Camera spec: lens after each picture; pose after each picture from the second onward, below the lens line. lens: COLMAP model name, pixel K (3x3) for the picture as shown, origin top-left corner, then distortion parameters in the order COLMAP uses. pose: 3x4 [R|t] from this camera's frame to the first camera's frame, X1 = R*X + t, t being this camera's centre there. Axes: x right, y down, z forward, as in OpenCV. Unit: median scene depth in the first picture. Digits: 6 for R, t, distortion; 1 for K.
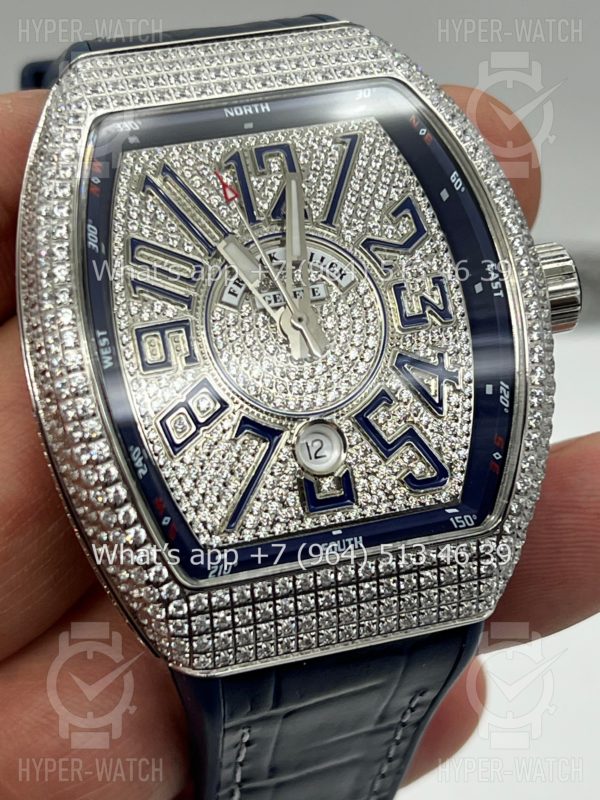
lens RADIAL K [[1883.0, 0, 300.0], [0, 1883.0, 400.0], [0, 0, 1]] dist [0.268373, 0.257685]
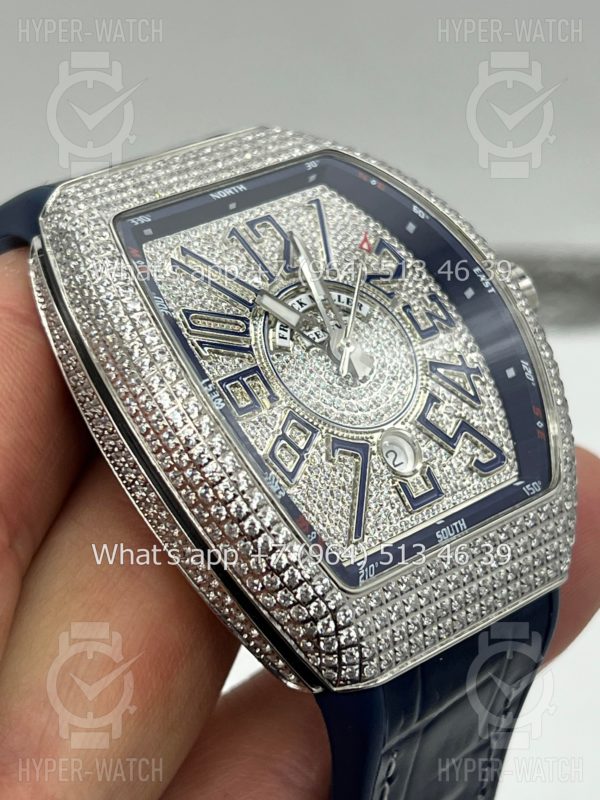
lens RADIAL K [[1883.0, 0, 300.0], [0, 1883.0, 400.0], [0, 0, 1]] dist [0.268373, 0.257685]
pose [[0.904428, -0.232880, 0.357459, -0.415514], [0.313294, 0.931269, -0.185971, 0.178066], [-0.289582, 0.280187, 0.915225, 0.021391]]
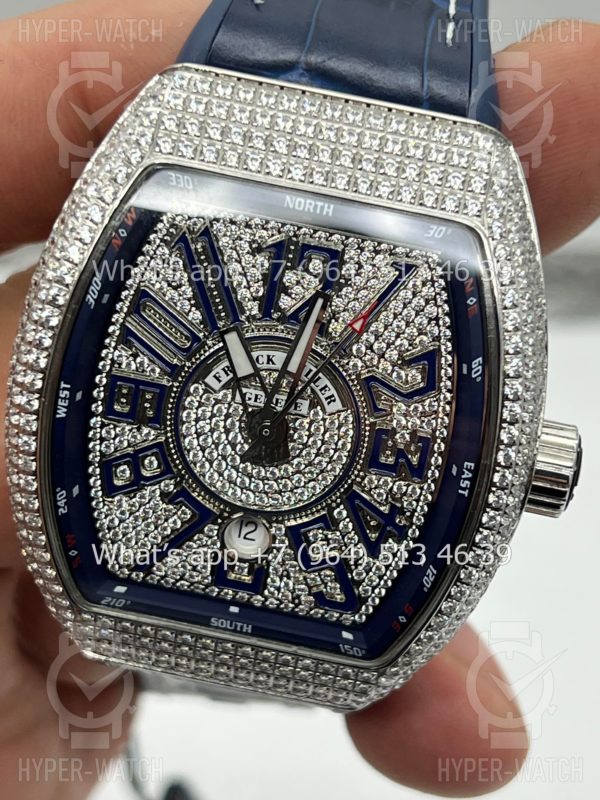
lens RADIAL K [[1883.0, 0, 300.0], [0, 1883.0, 400.0], [0, 0, 1]] dist [0.268373, 0.257685]
pose [[0.881810, 0.446702, -0.151223, 0.156676], [-0.330285, 0.813846, 0.478085, -0.531608], [0.336634, -0.371634, 0.865197, 0.147874]]
